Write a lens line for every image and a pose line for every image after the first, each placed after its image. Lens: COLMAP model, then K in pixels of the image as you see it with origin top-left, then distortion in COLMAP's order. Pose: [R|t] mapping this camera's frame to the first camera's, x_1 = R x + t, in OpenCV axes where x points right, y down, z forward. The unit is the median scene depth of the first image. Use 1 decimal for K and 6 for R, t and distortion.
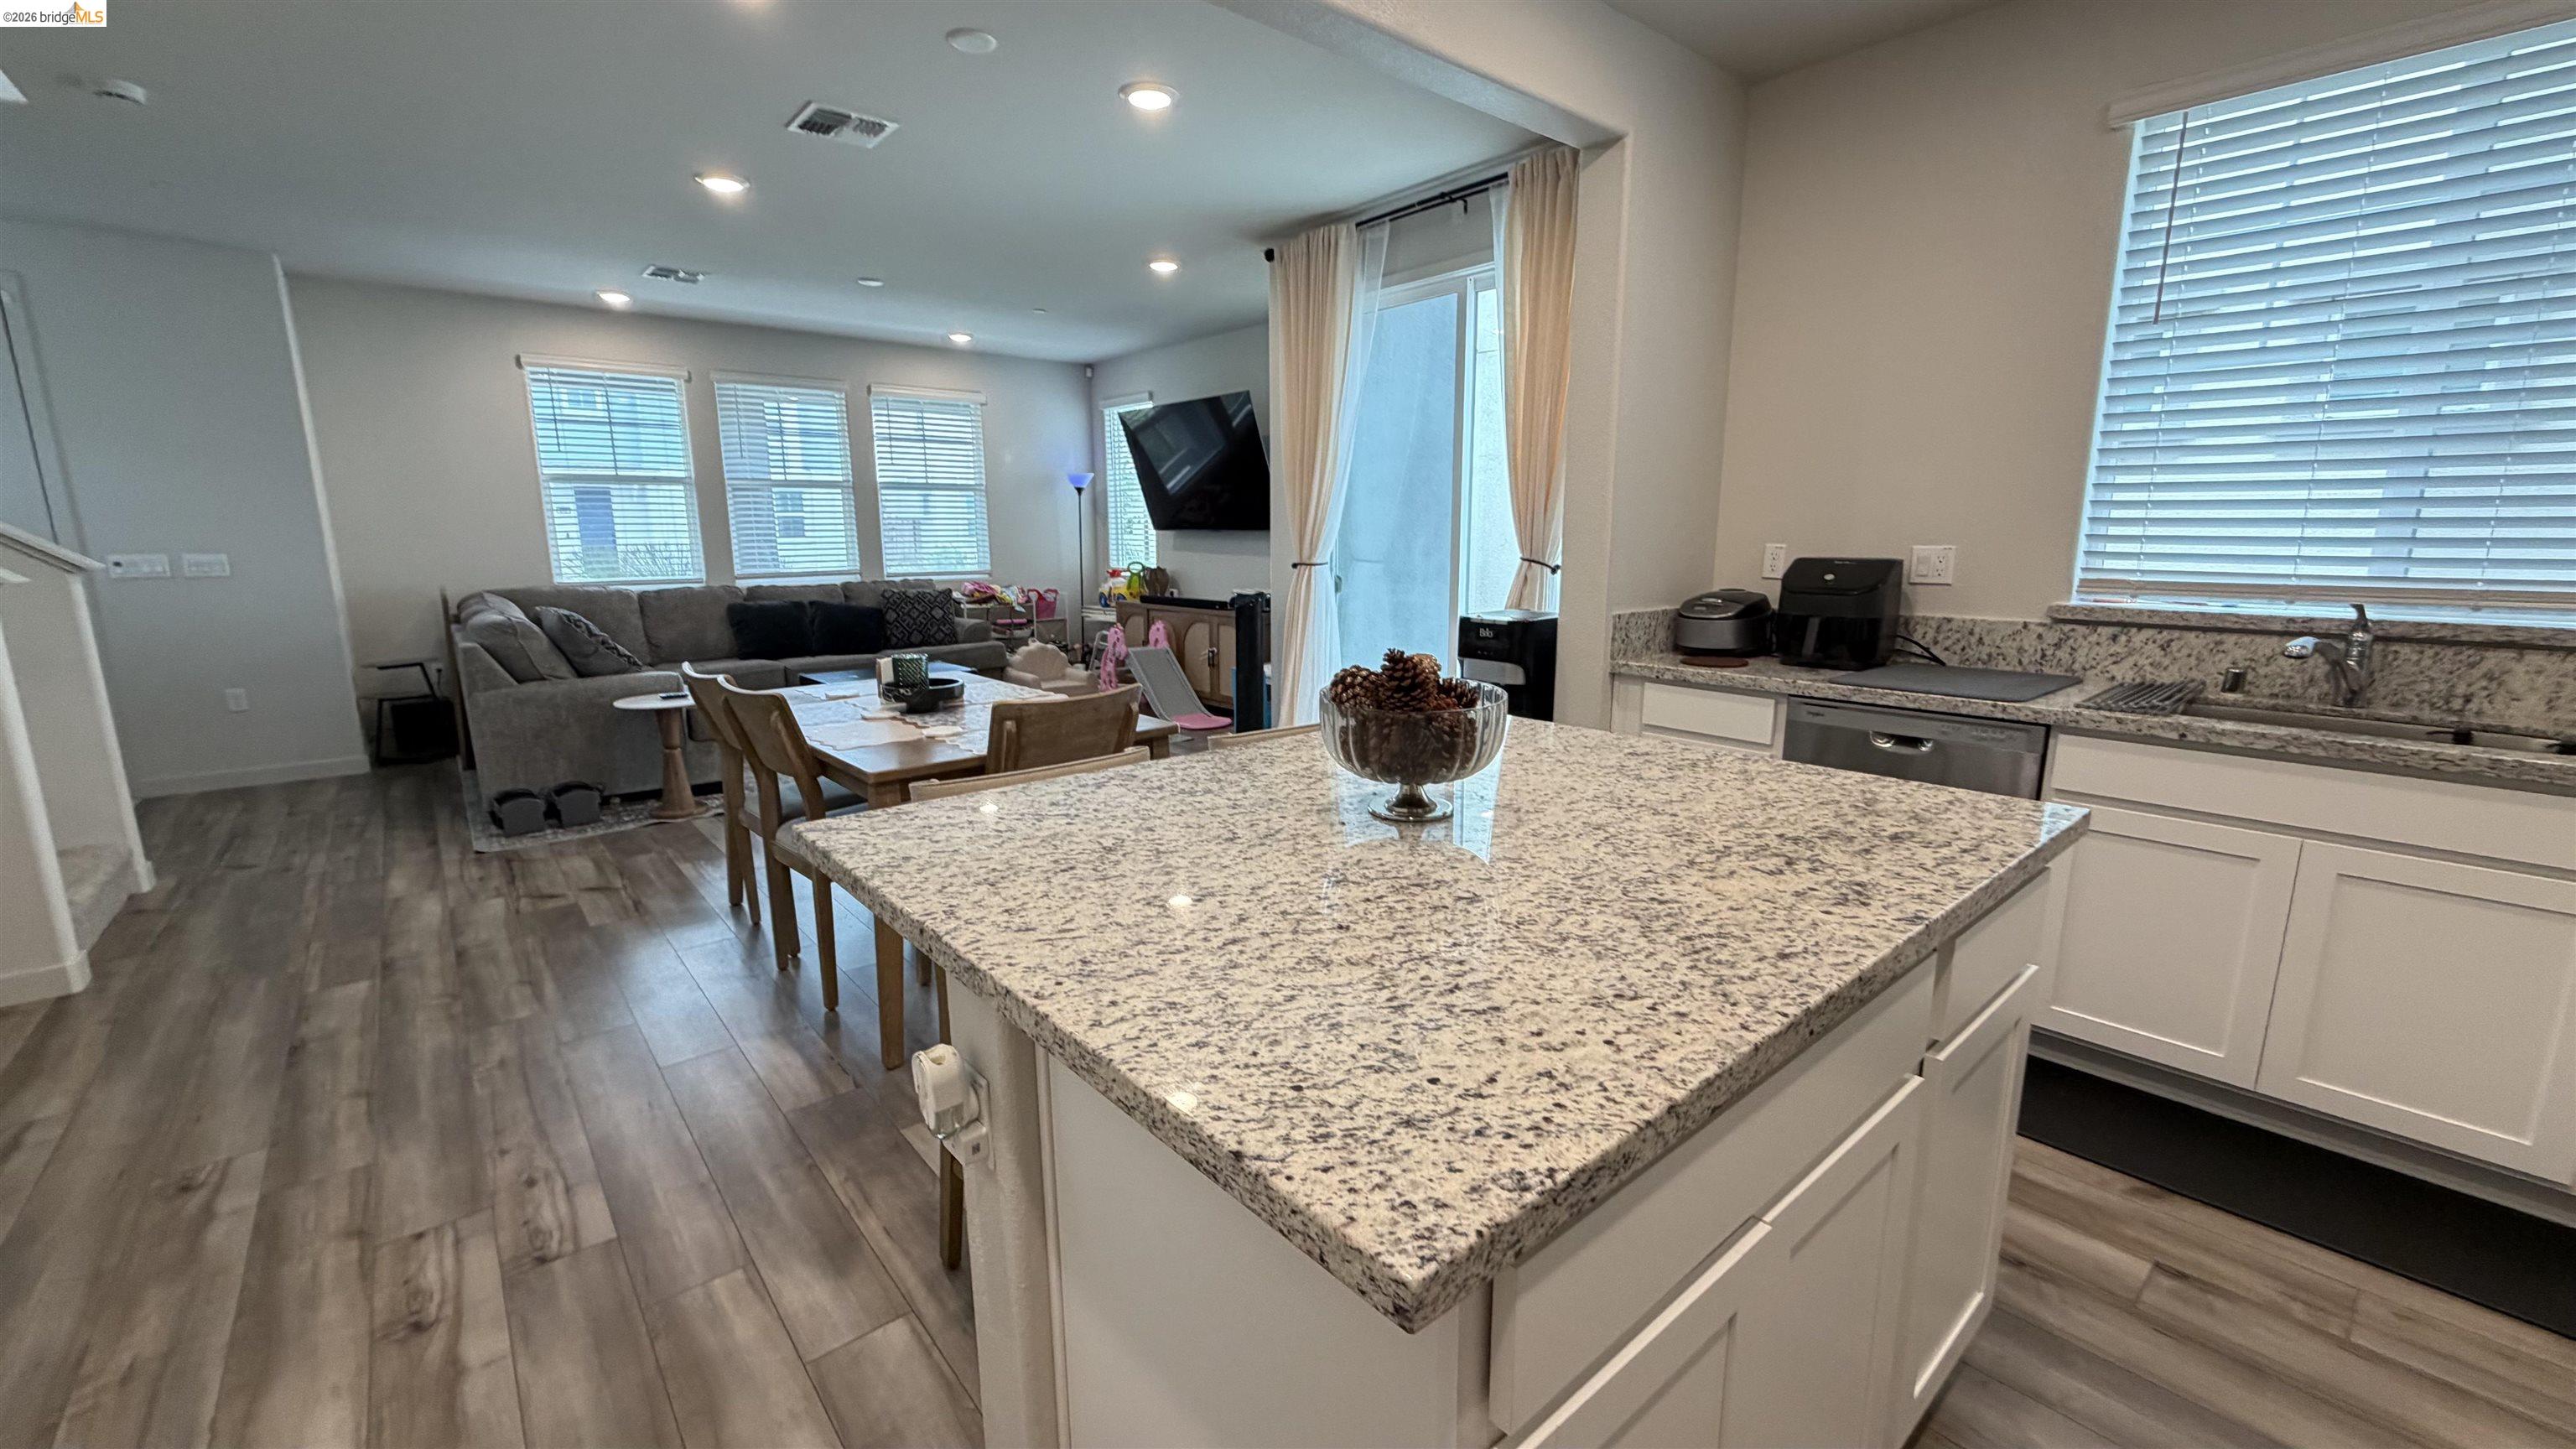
lens RADIAL K [[1024.4, 0, 1279.0], [0, 1024.4, 724.1], [0, 0, 1]] dist [-0.000861, 0.000270]
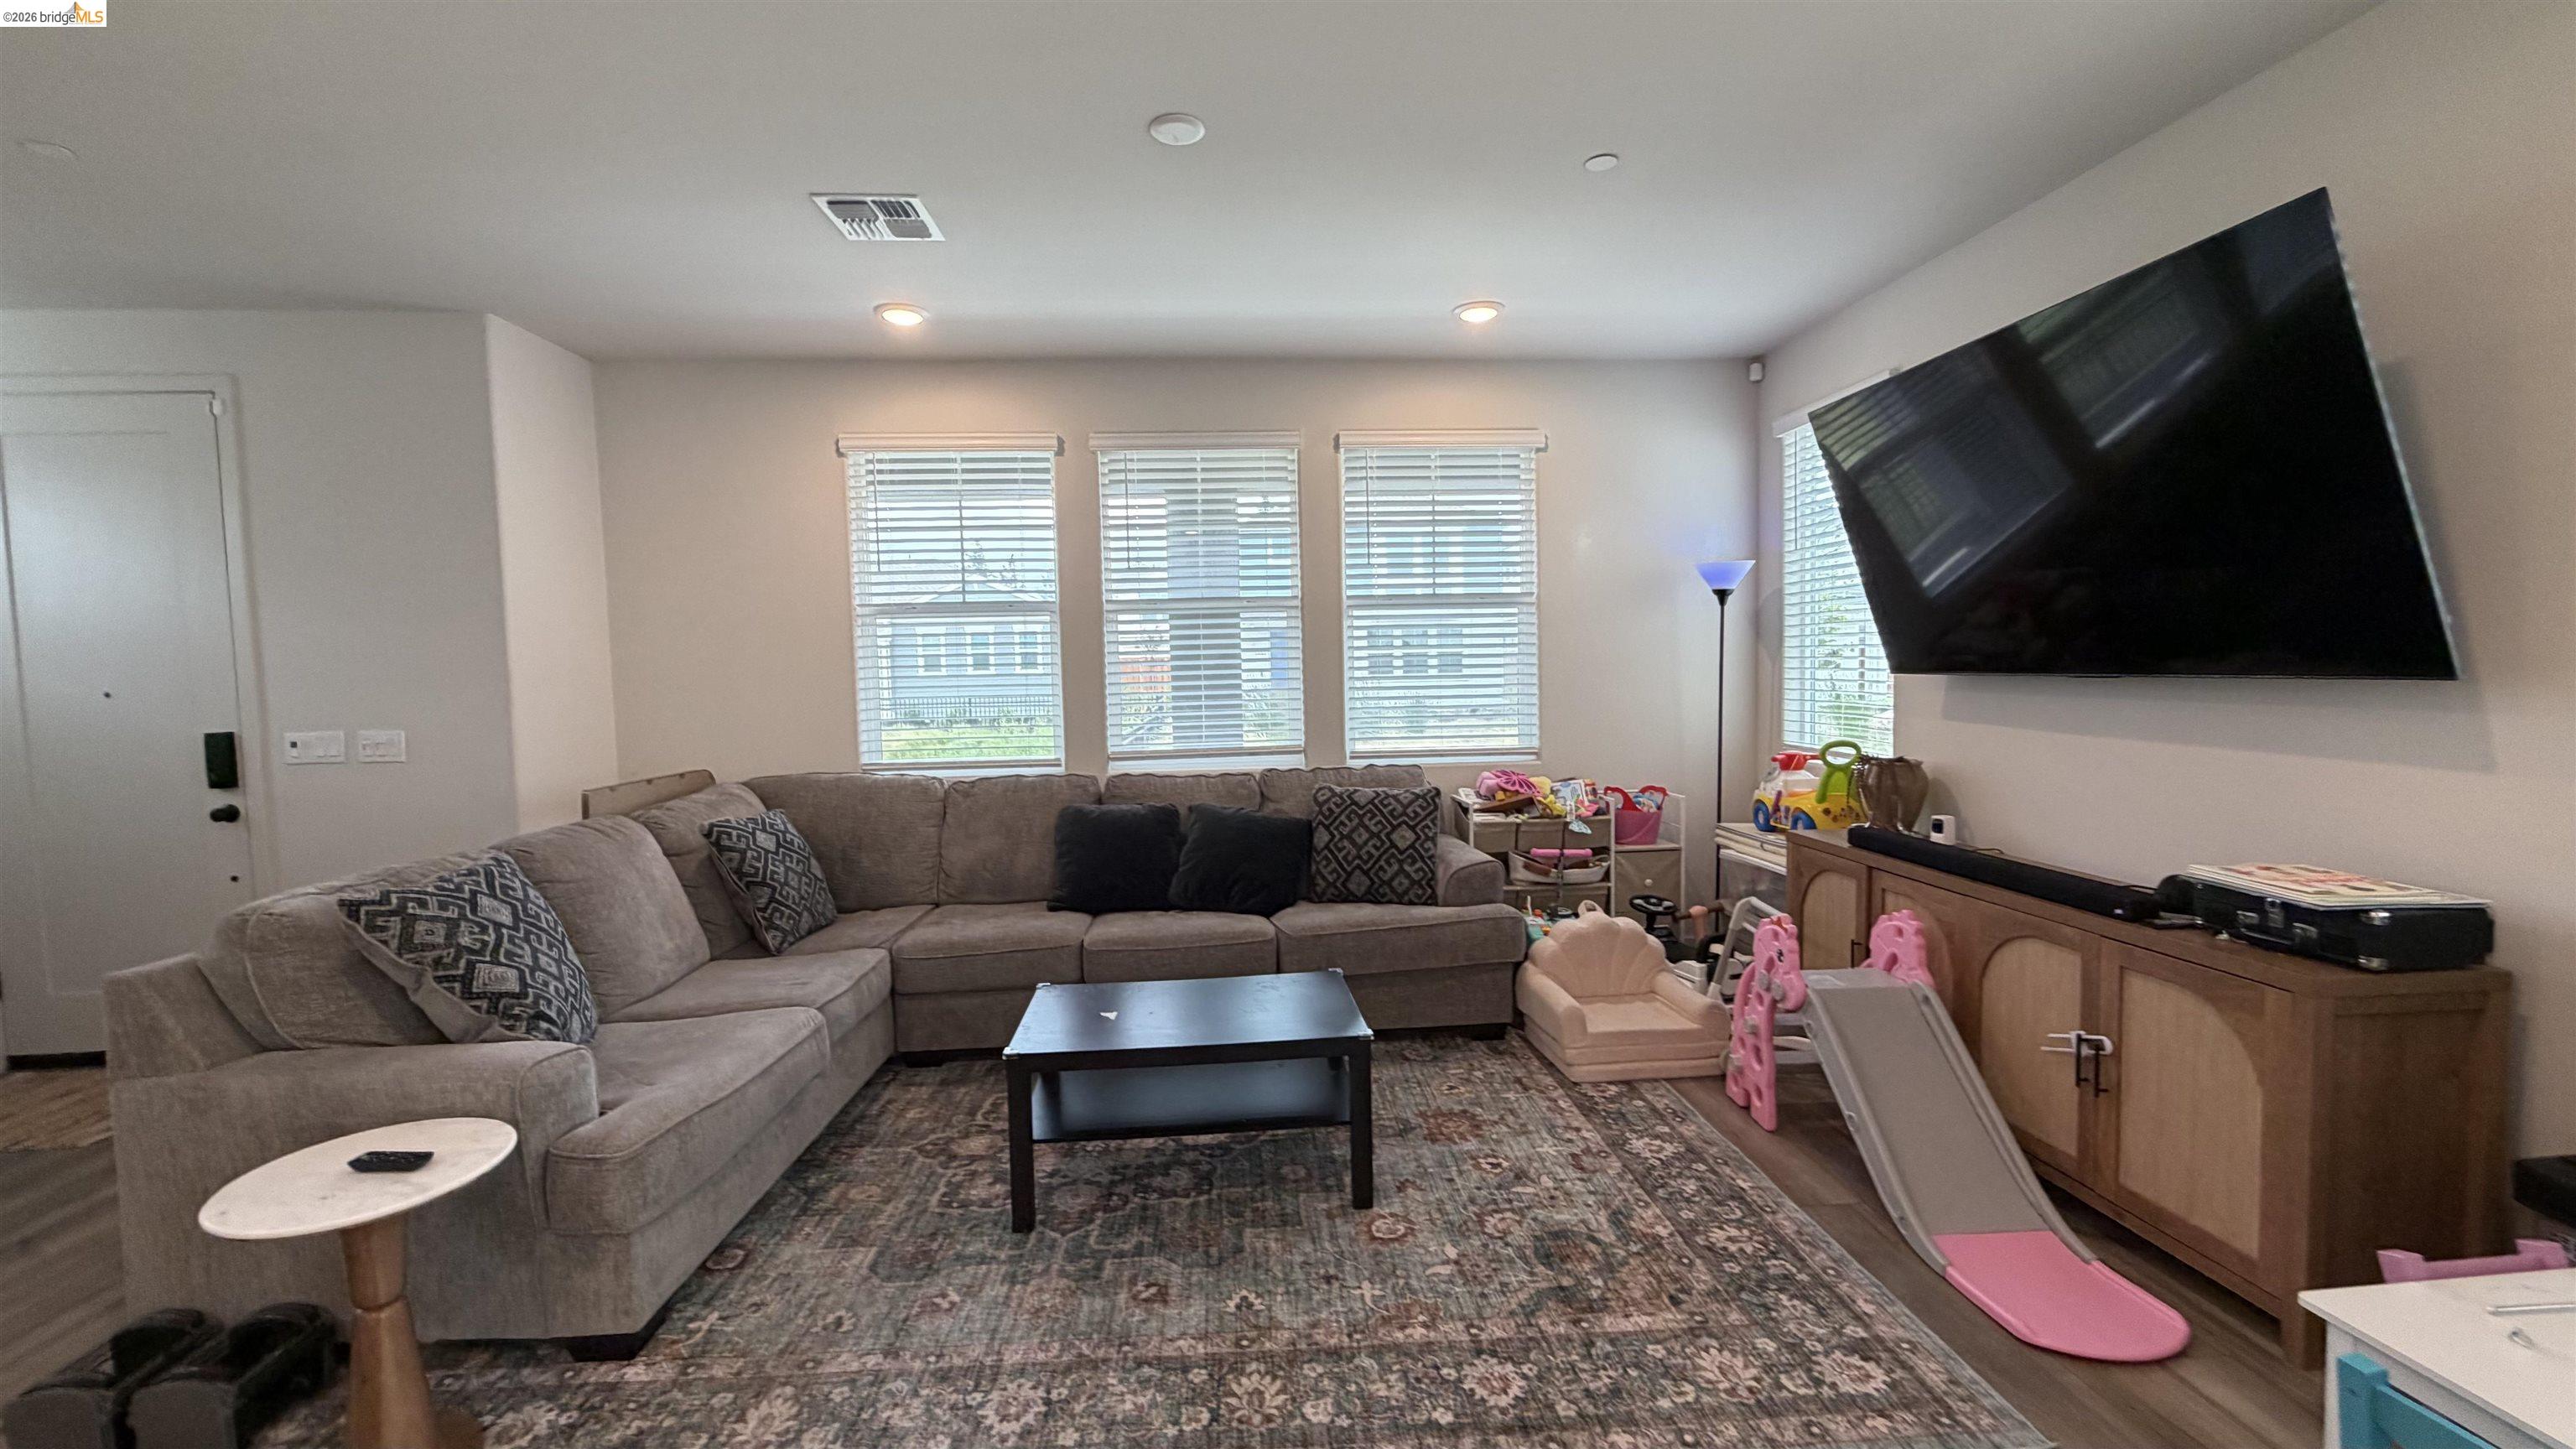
lens RADIAL K [[1024.4, 0, 1279.0], [0, 1024.4, 724.1], [0, 0, 1]] dist [-0.000861, 0.000270]
pose [[0.800637, 0.020988, -0.598782, -0.073526], [-0.095812, 0.991010, -0.093374, -0.108186], [0.591439, 0.132129, 0.795450, 0.530753]]
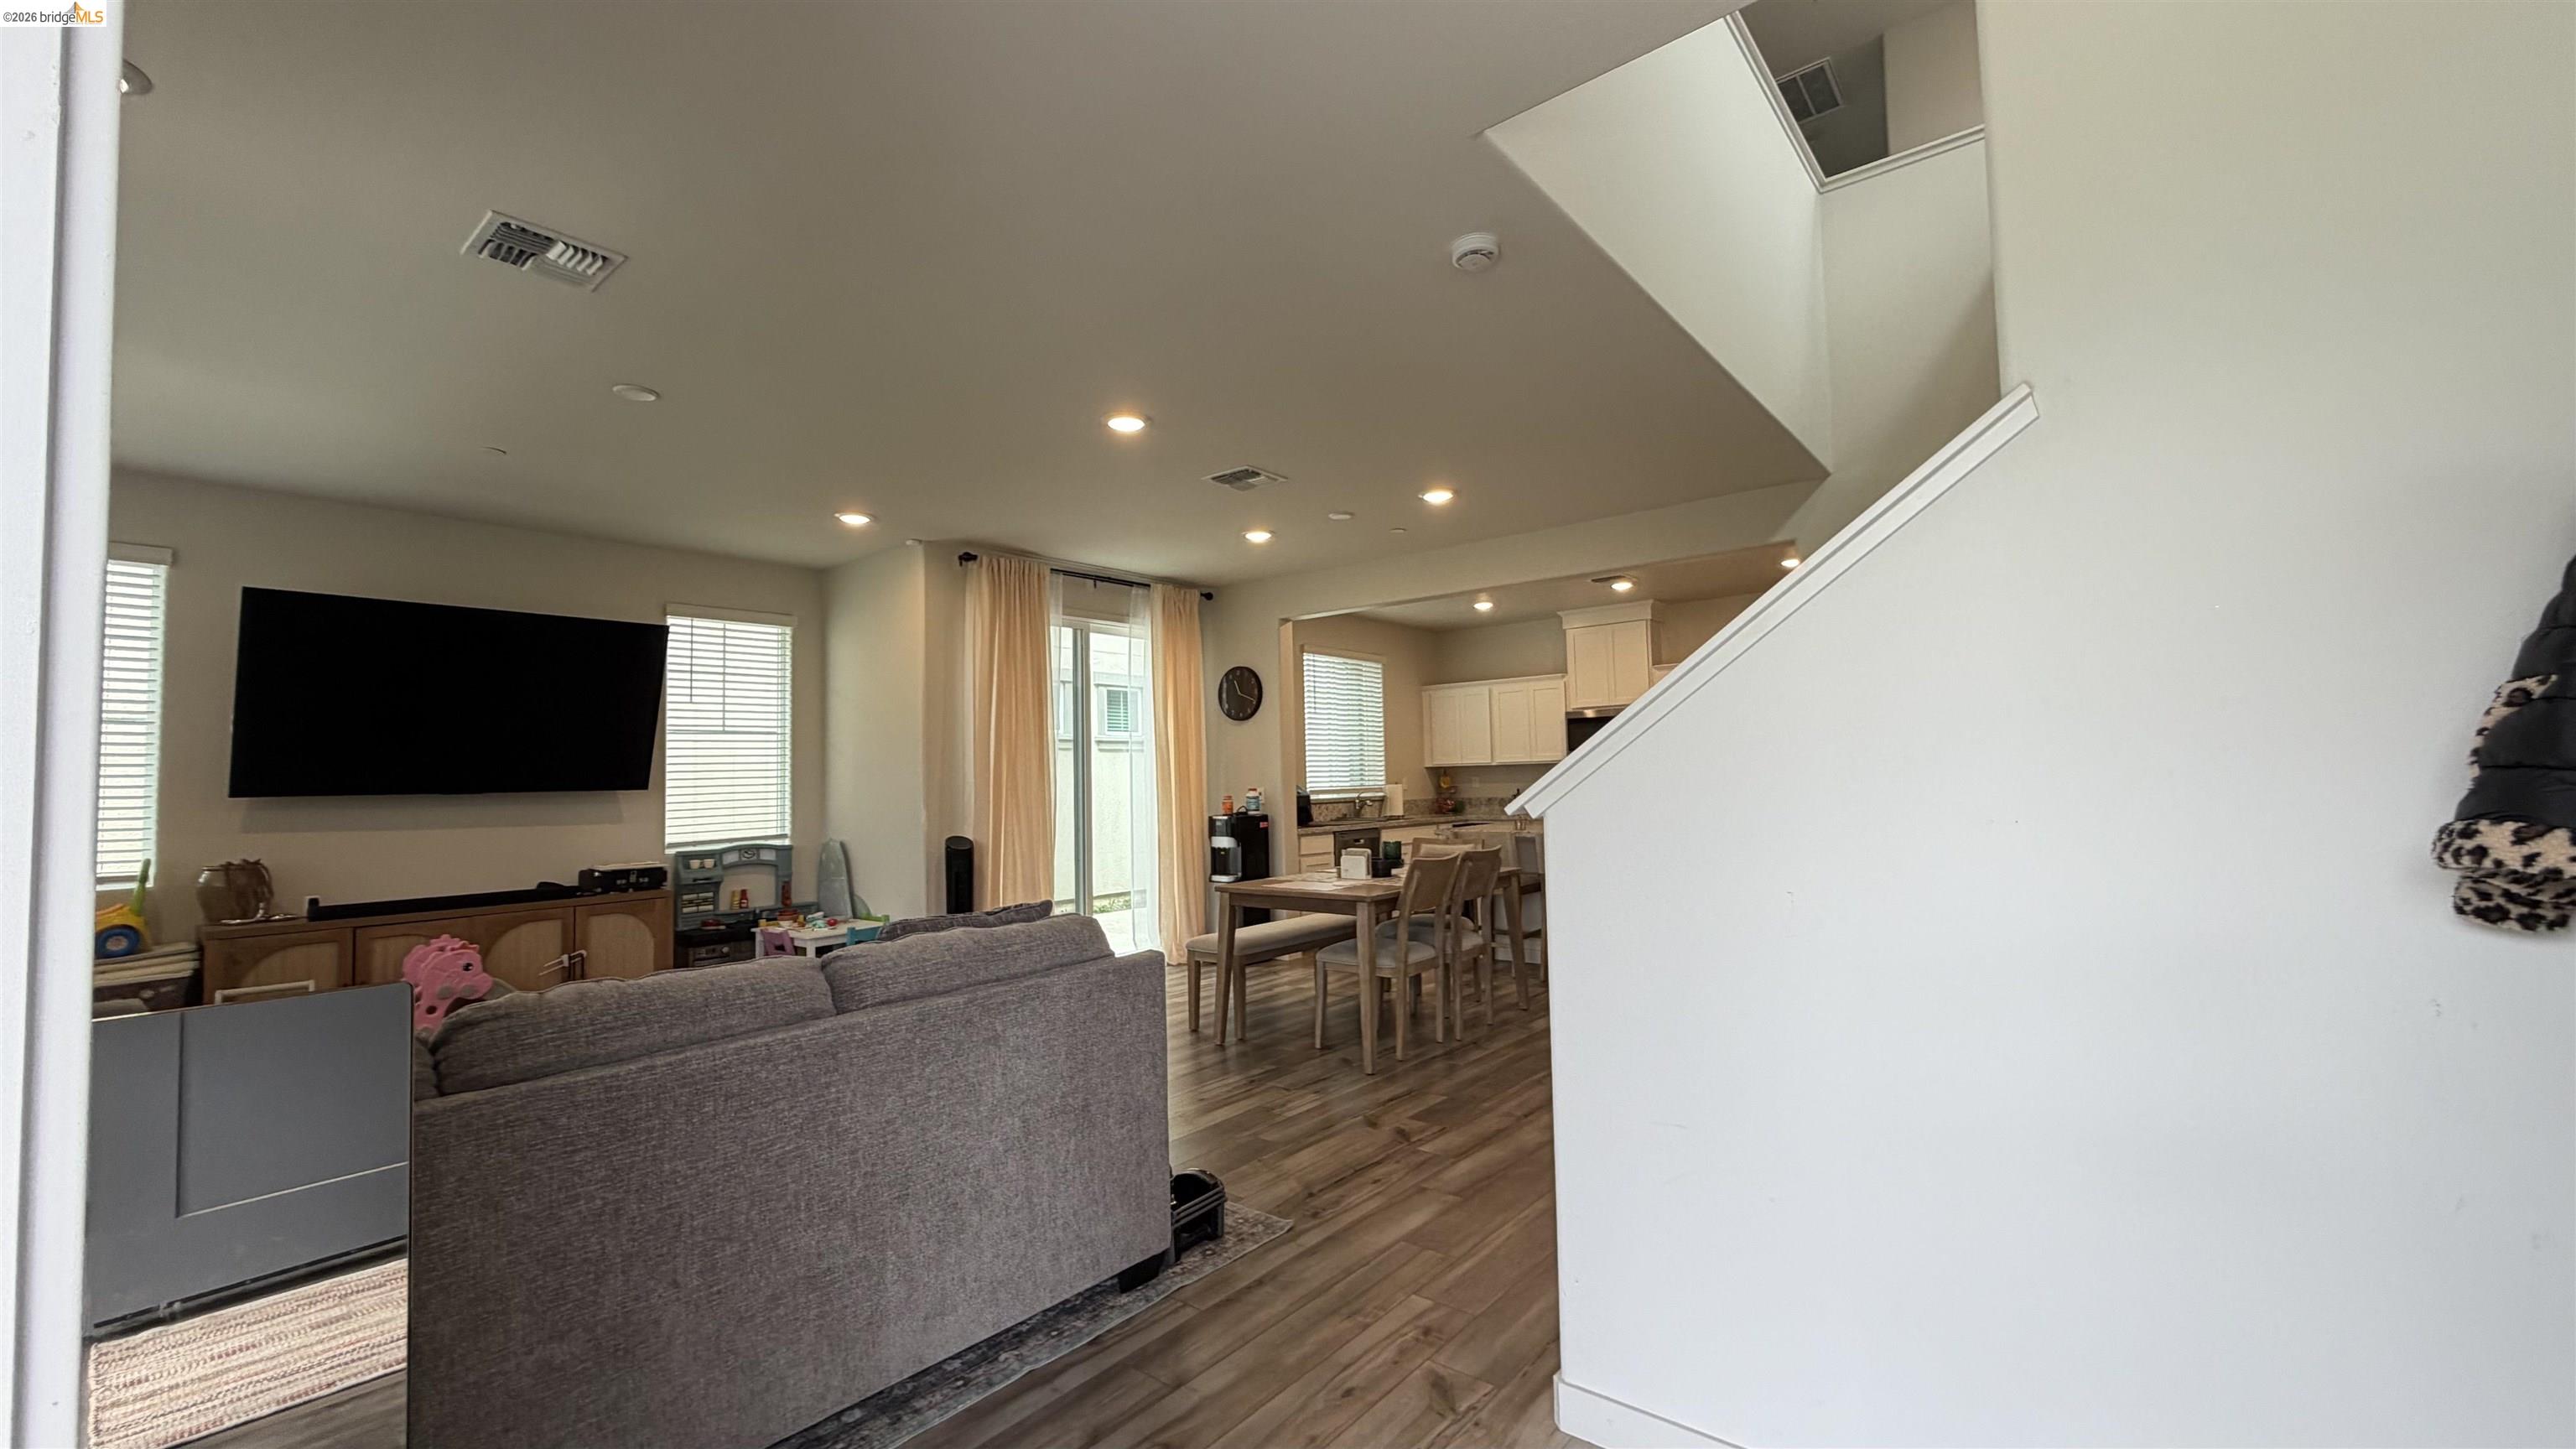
lens RADIAL K [[1024.4, 0, 1279.0], [0, 1024.4, 724.1], [0, 0, 1]] dist [-0.000861, 0.000270]
pose [[-0.171151, 0.061747, 0.983308, -0.798924], [0.210193, 0.977346, -0.024787, -0.100568], [-0.962562, 0.202442, -0.180253, 0.577069]]
